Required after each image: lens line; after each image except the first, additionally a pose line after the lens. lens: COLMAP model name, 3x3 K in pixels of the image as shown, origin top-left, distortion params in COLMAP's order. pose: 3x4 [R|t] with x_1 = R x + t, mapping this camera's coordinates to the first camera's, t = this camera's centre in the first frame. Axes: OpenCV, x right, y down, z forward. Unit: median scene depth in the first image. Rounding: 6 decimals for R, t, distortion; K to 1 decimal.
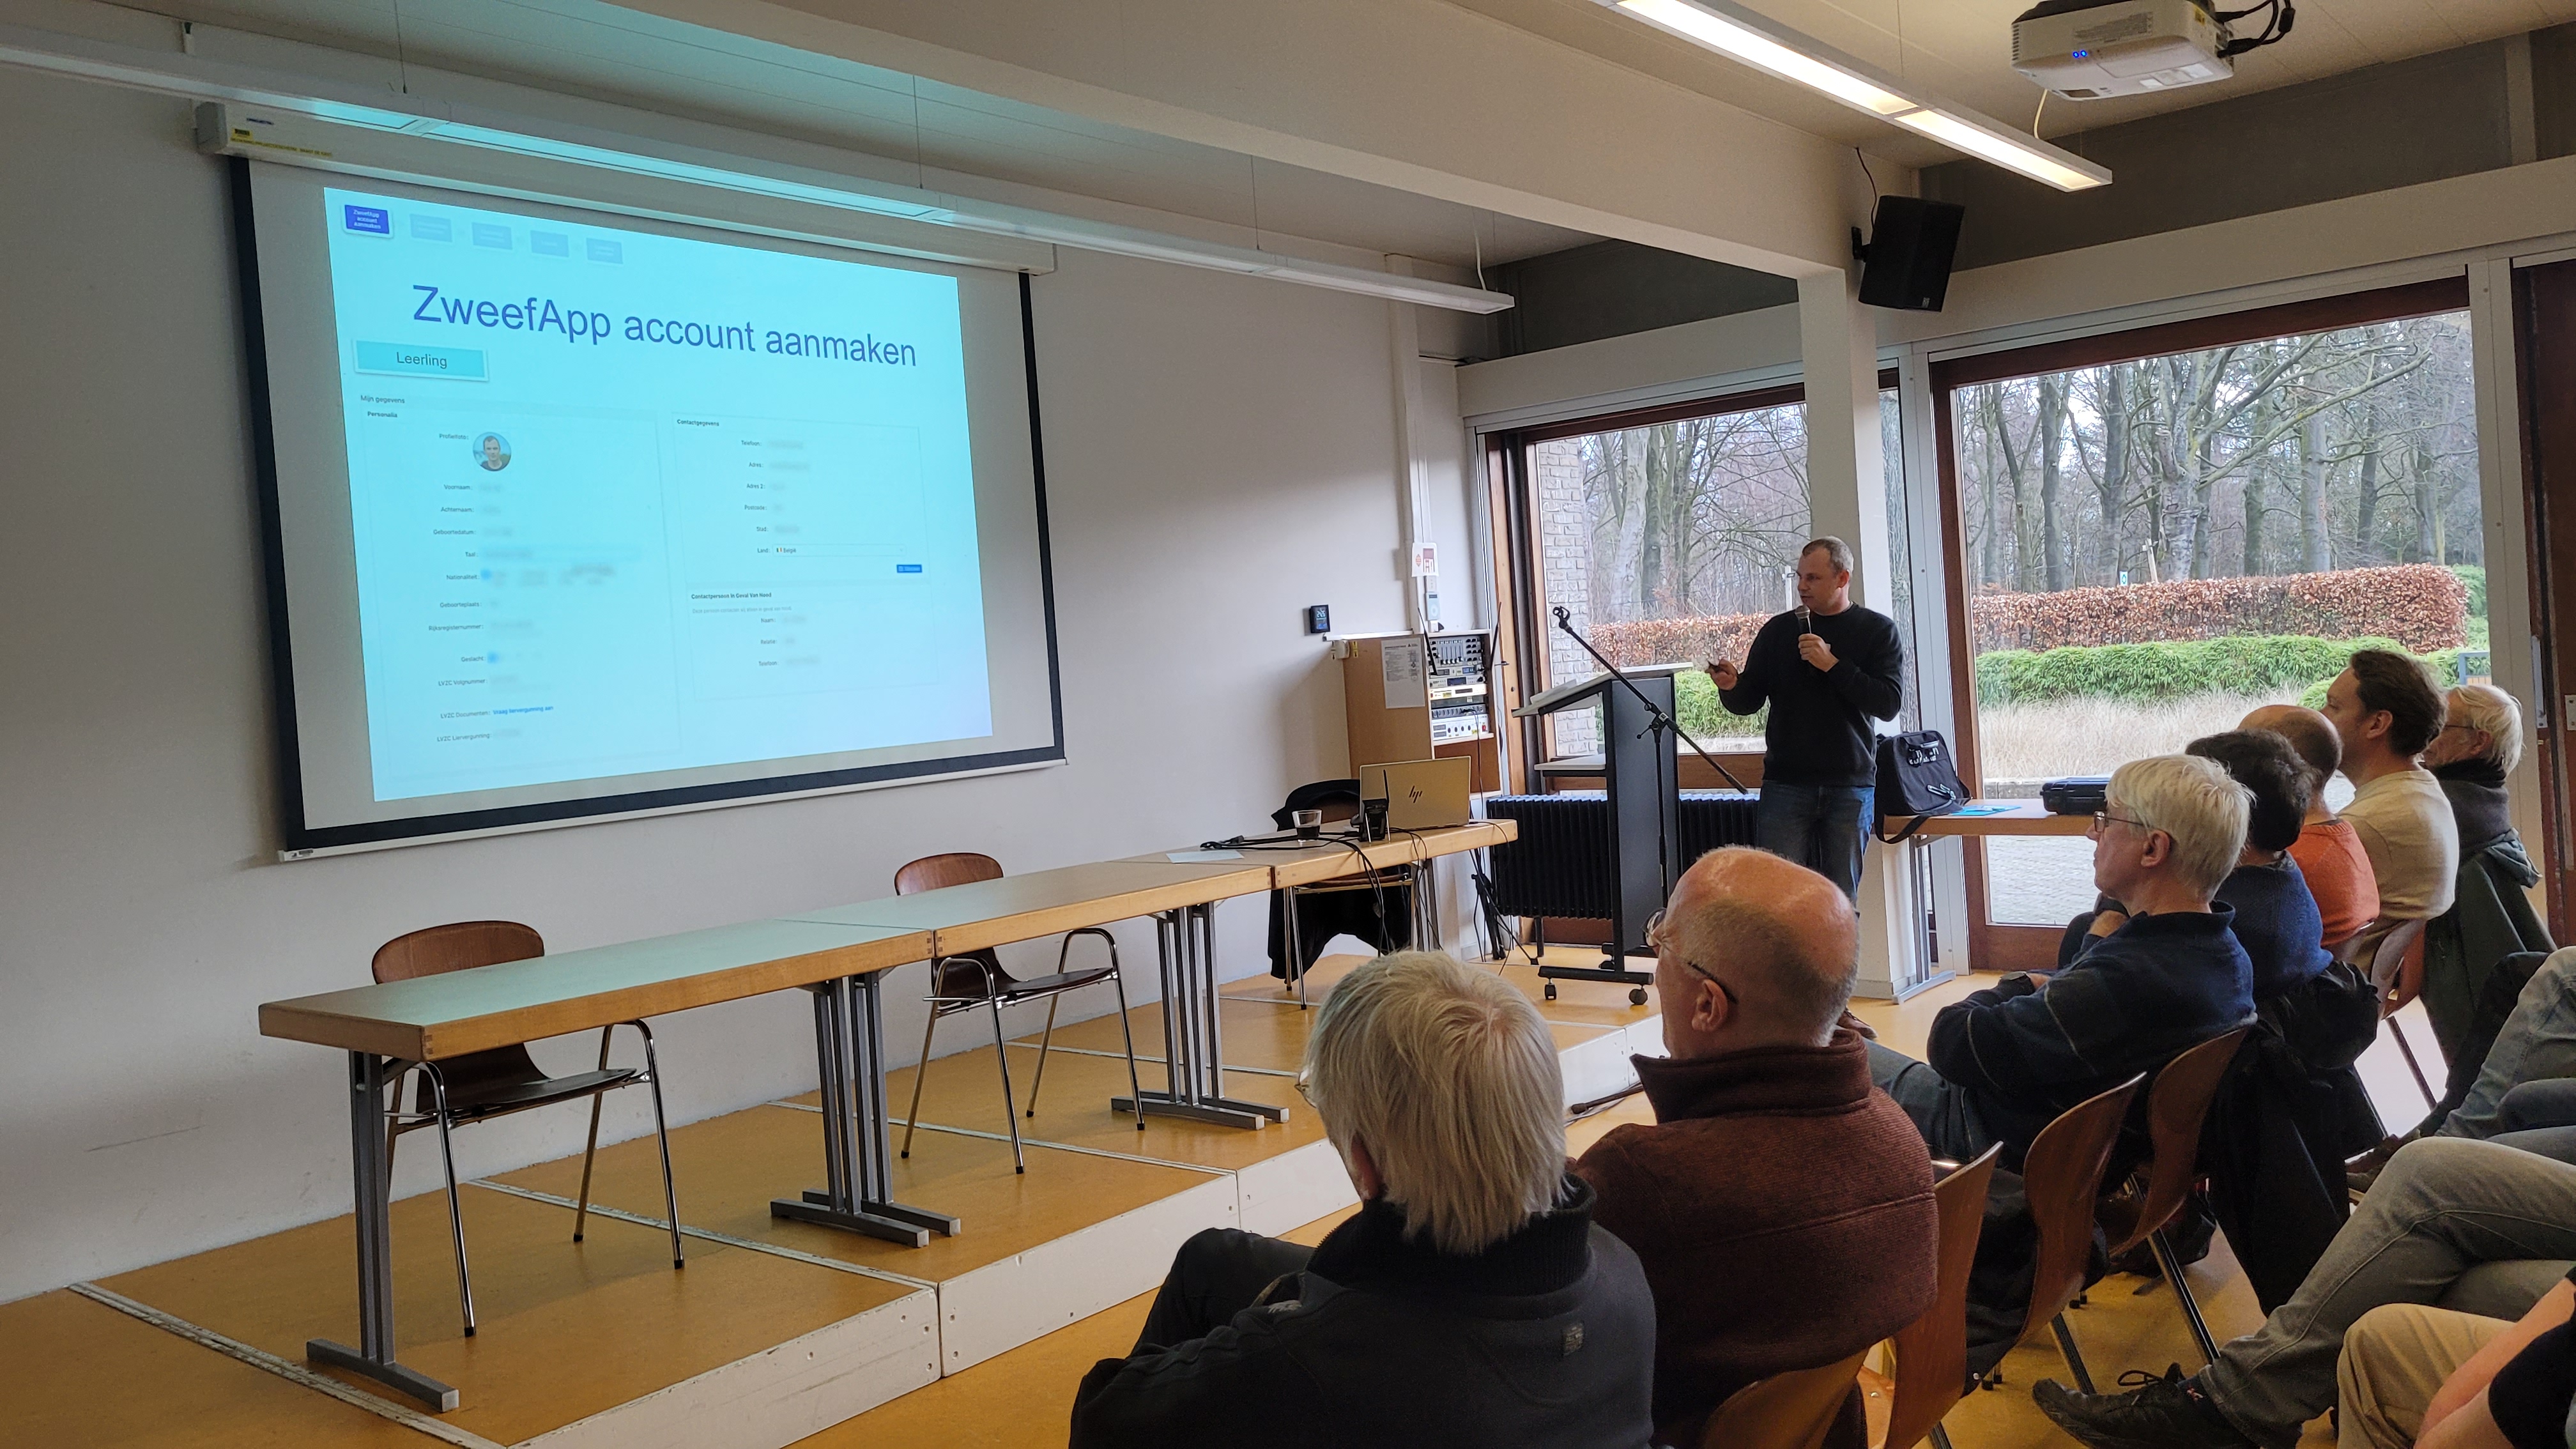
lens RADIAL K [[1935.3, 0, 1275.9], [0, 1935.3, 694.4], [0, 0, 1]] dist [0.049846, -0.034657]
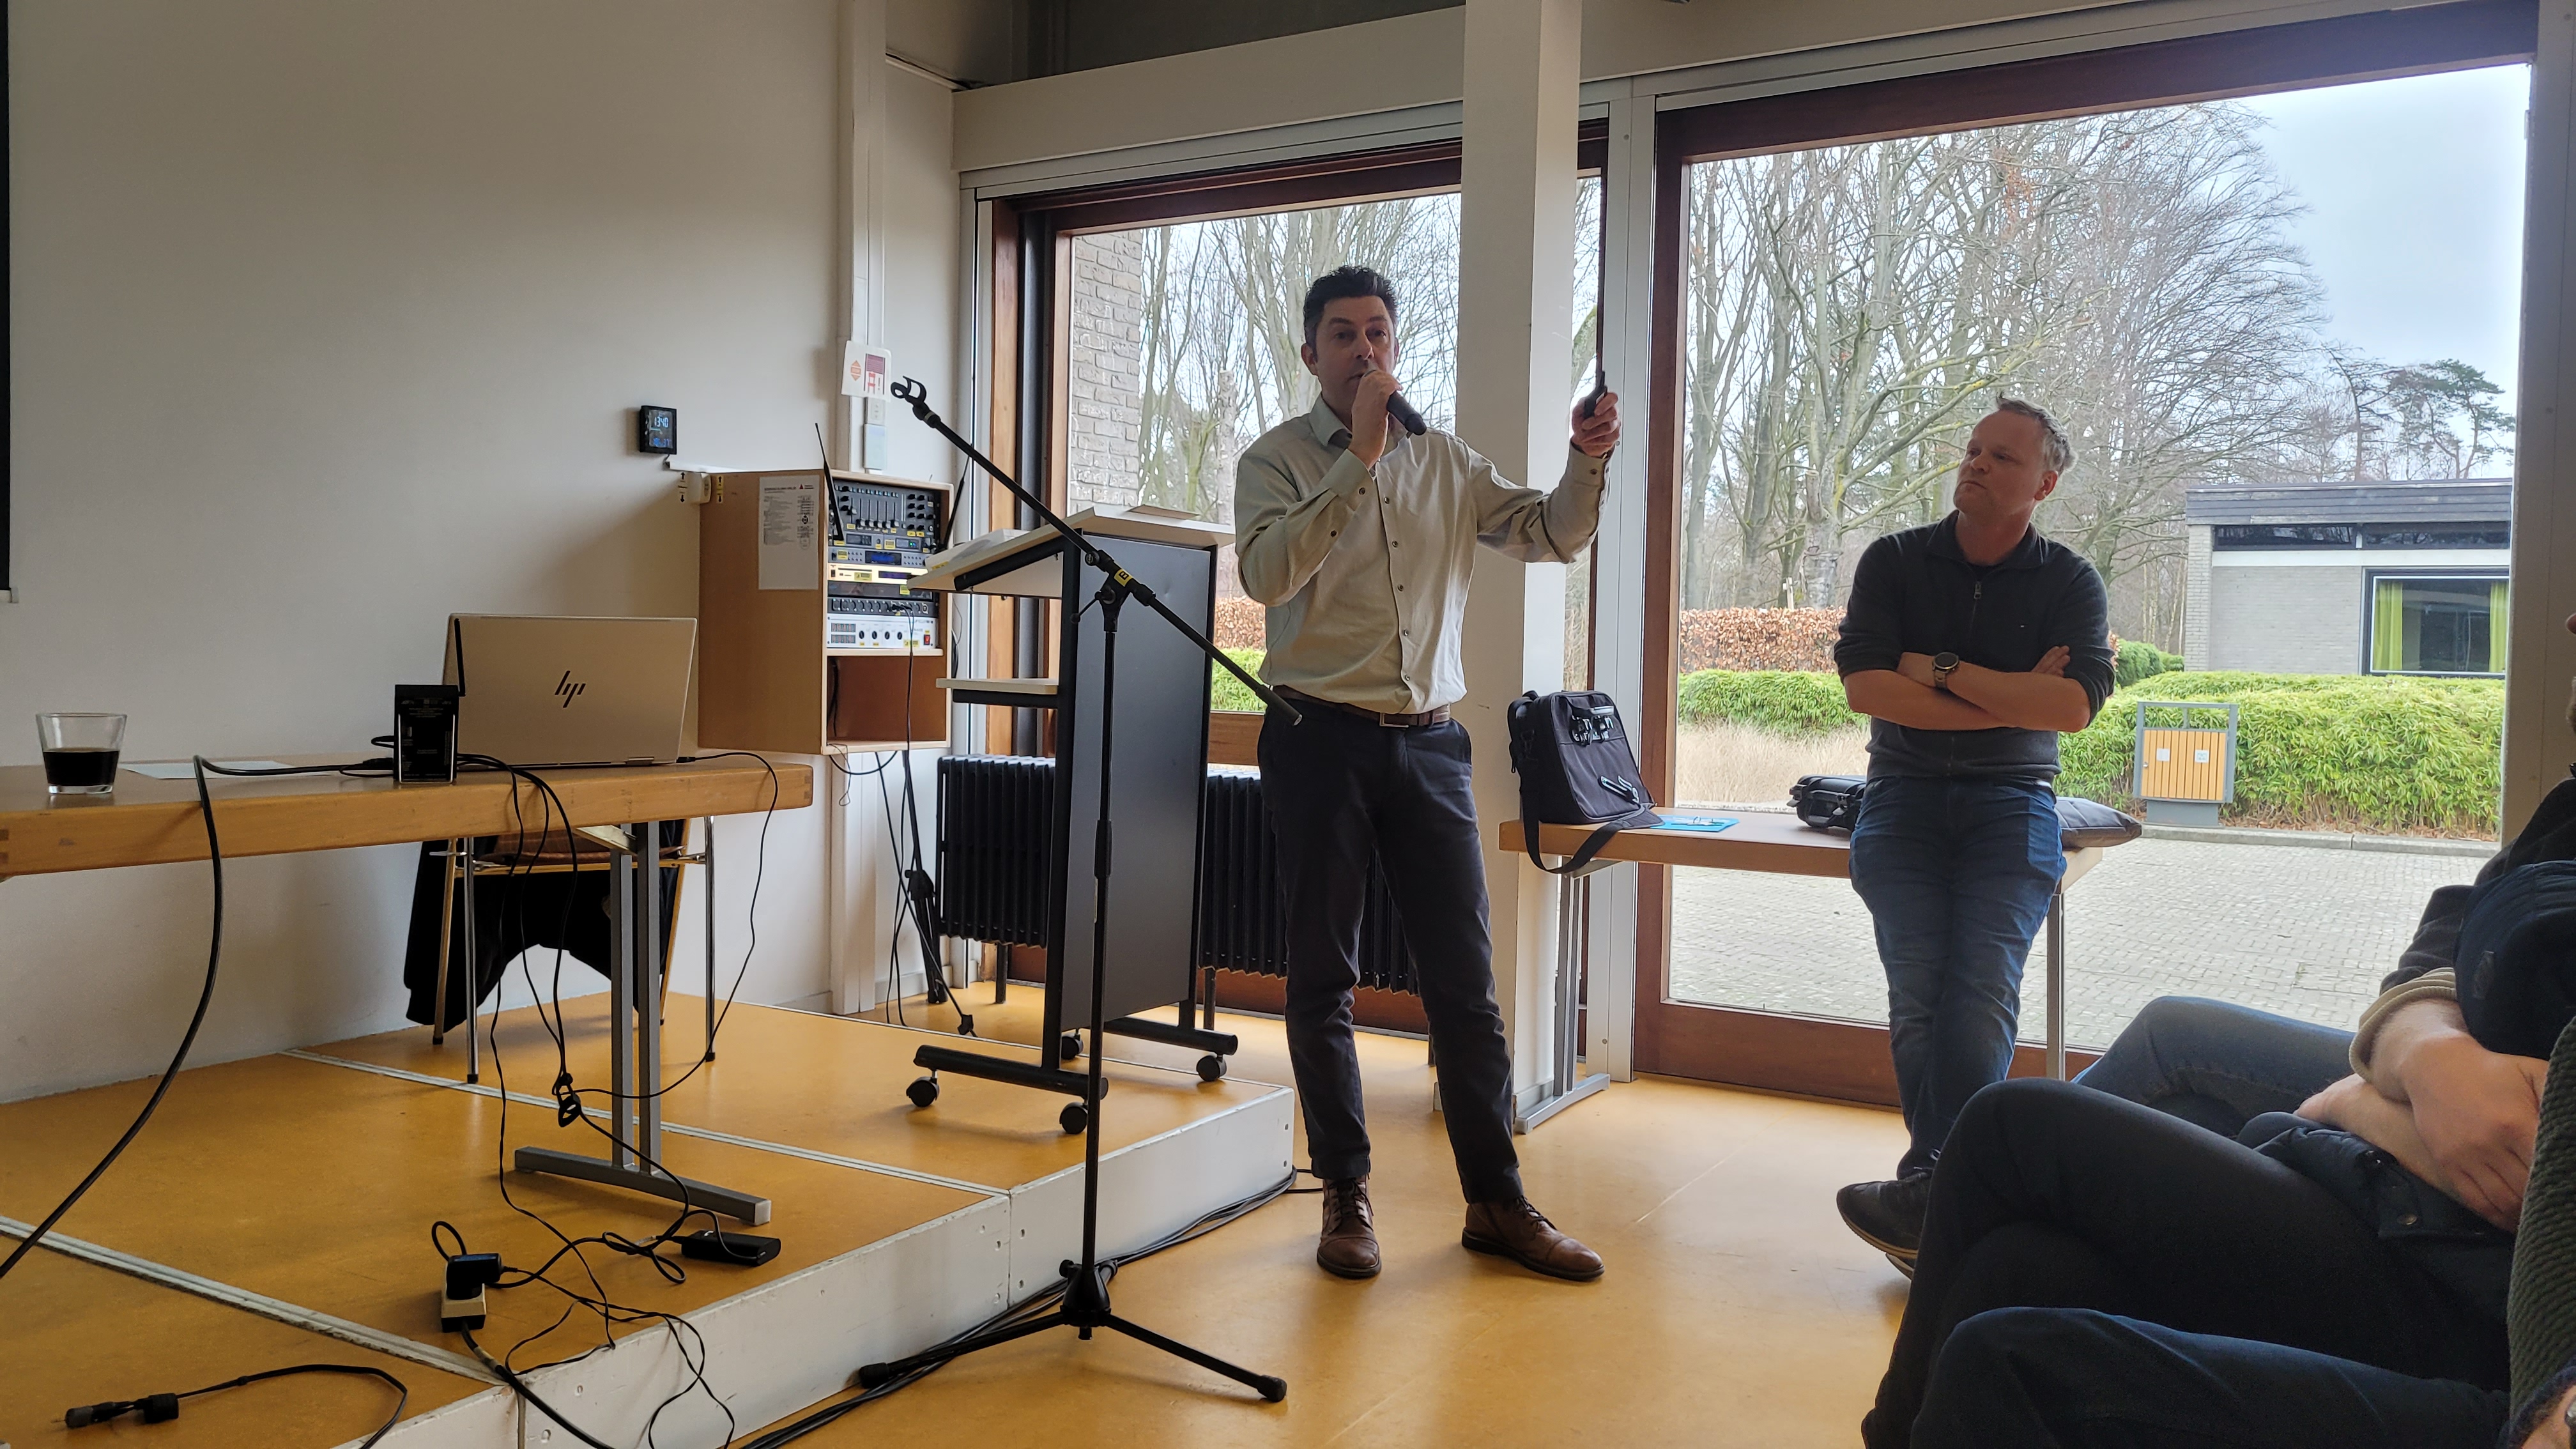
lens RADIAL K [[1935.3, 0, 1235.6], [0, 1935.3, 701.3], [0, 0, 1]] dist [0.049846, -0.034657]
pose [[0.983718, 0.085078, 0.158305, 0.111364], [-0.086264, 0.996272, 0.000623, 0.029210], [-0.157662, -0.014269, 0.987390, 0.374954]]
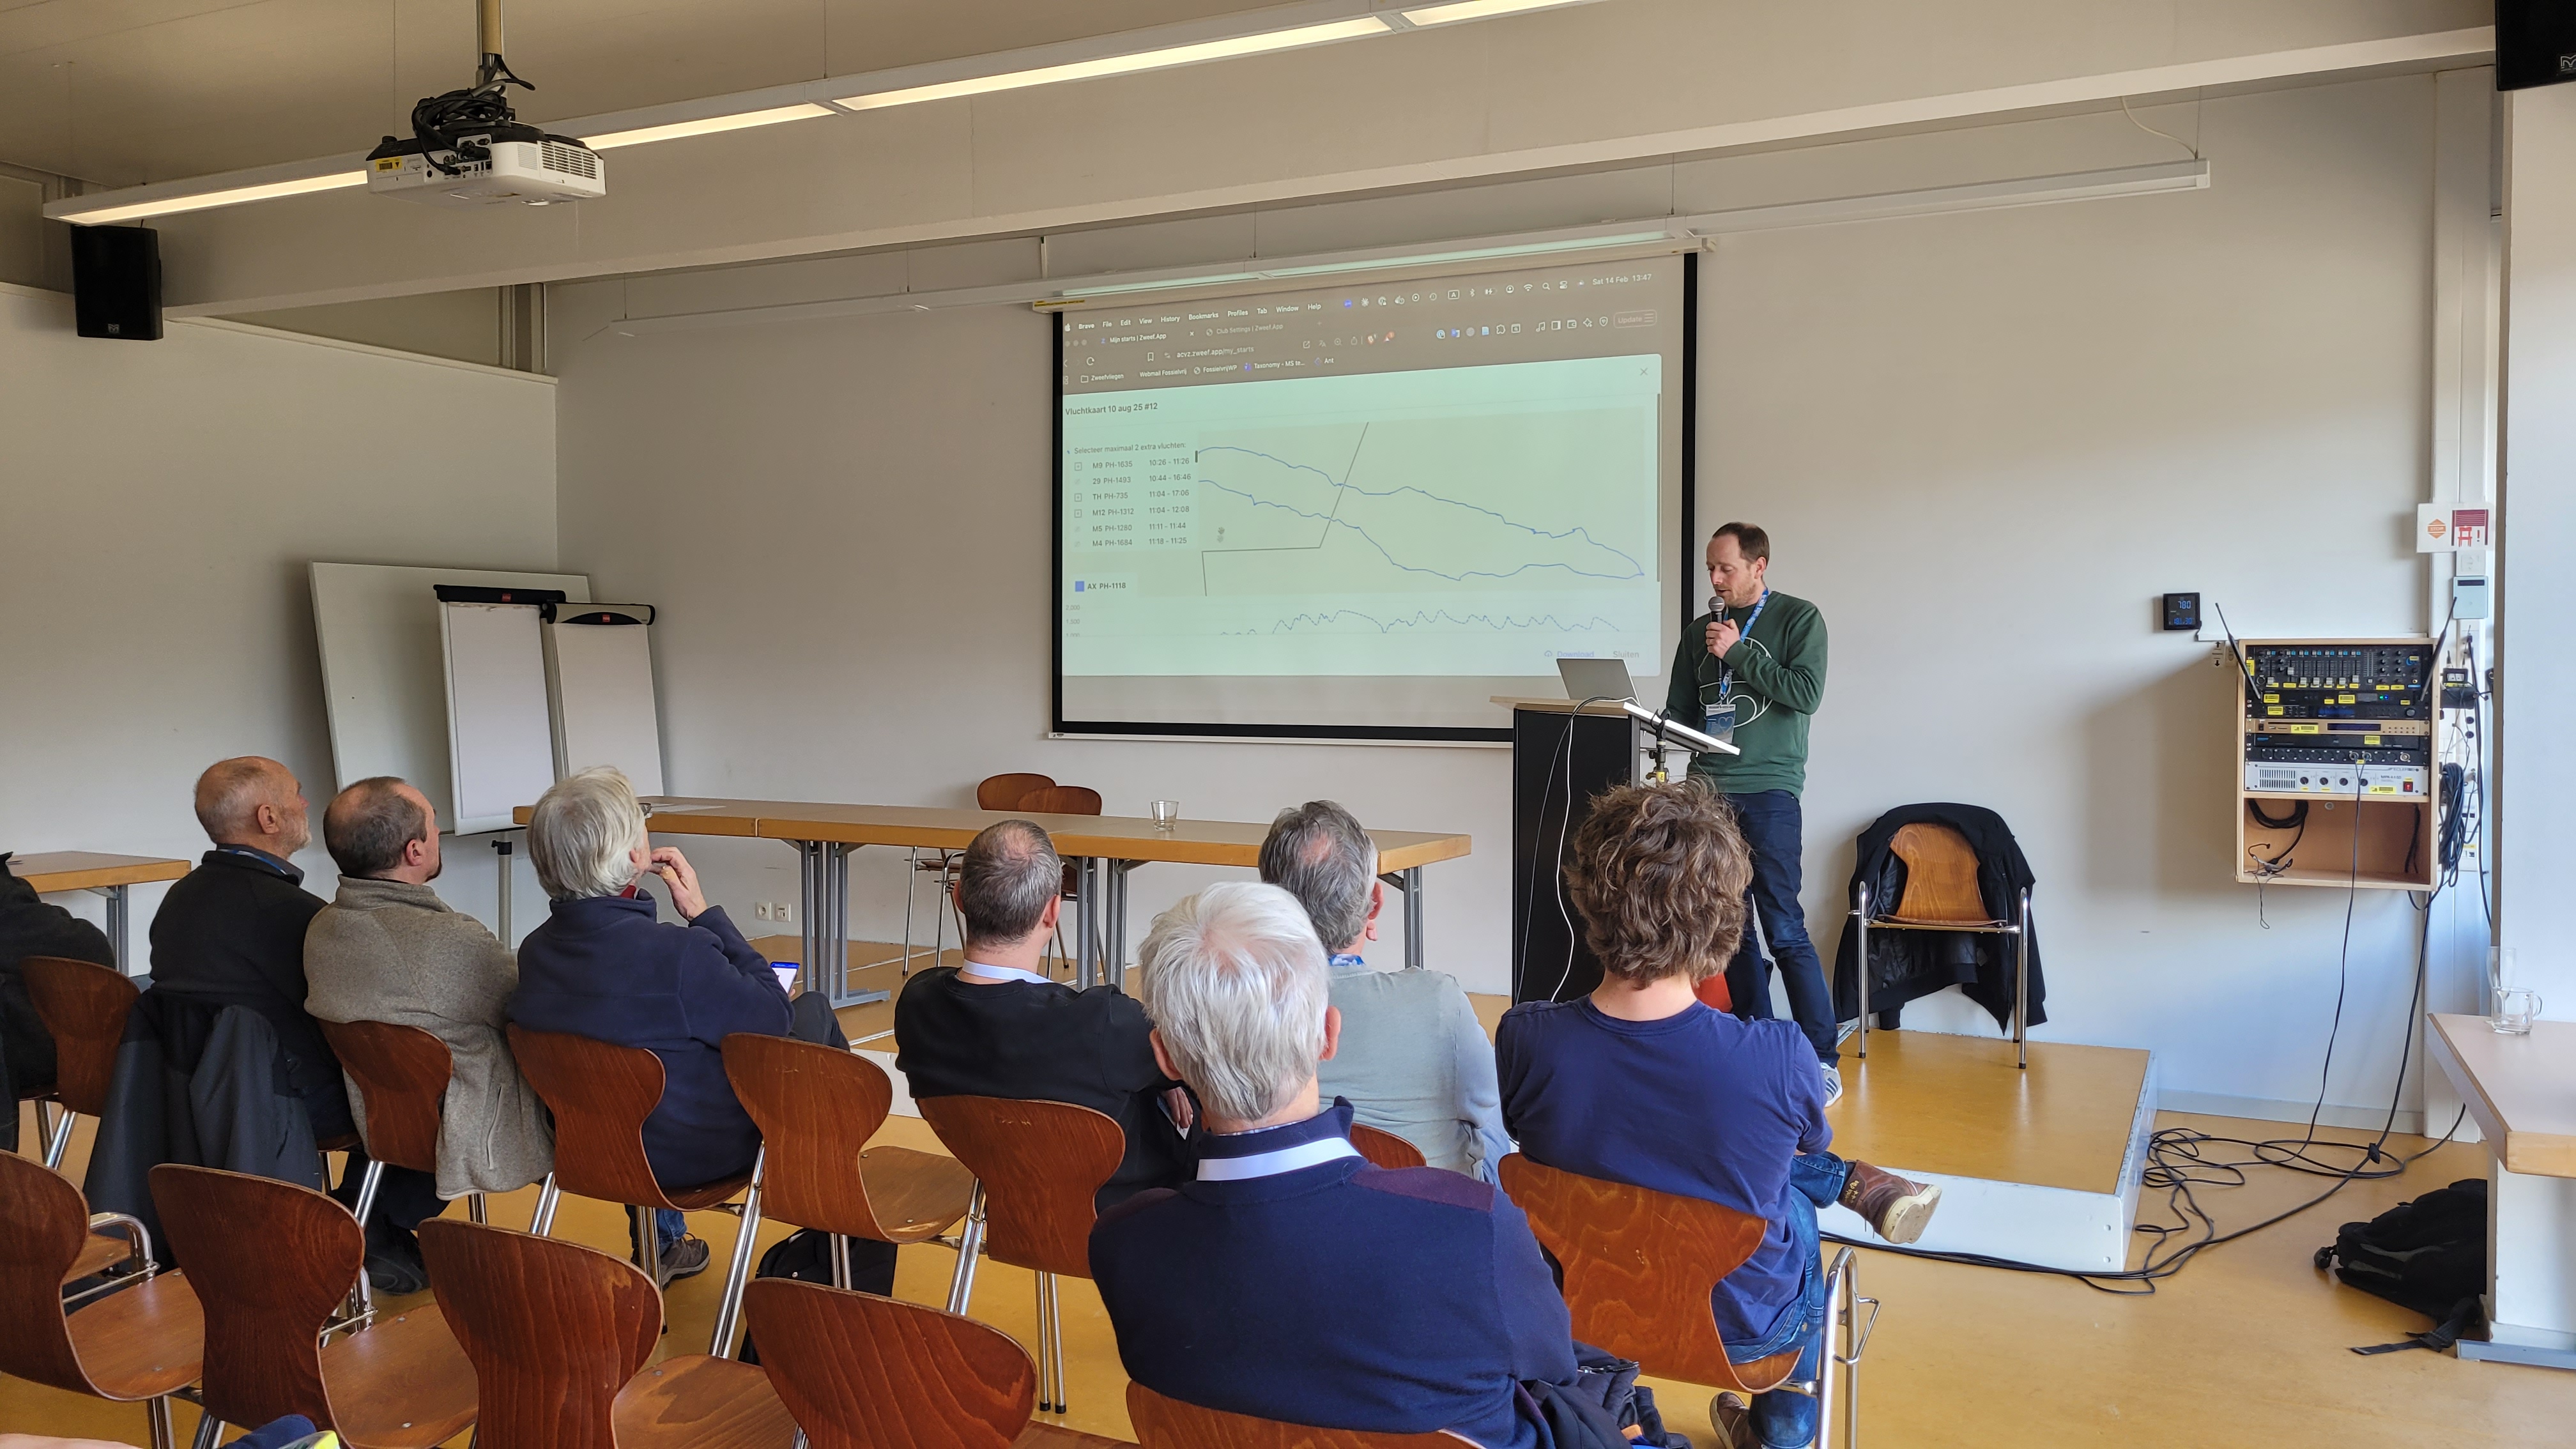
lens RADIAL K [[1935.3, 0, 1296.4], [0, 1935.3, 709.4], [0, 0, 1]] dist [0.049846, -0.034657]
pose [[0.244882, 0.098511, -0.964535, 0.680286], [-0.035105, 0.995073, 0.092717, -0.059656], [0.968917, 0.011155, 0.247134, 0.478975]]
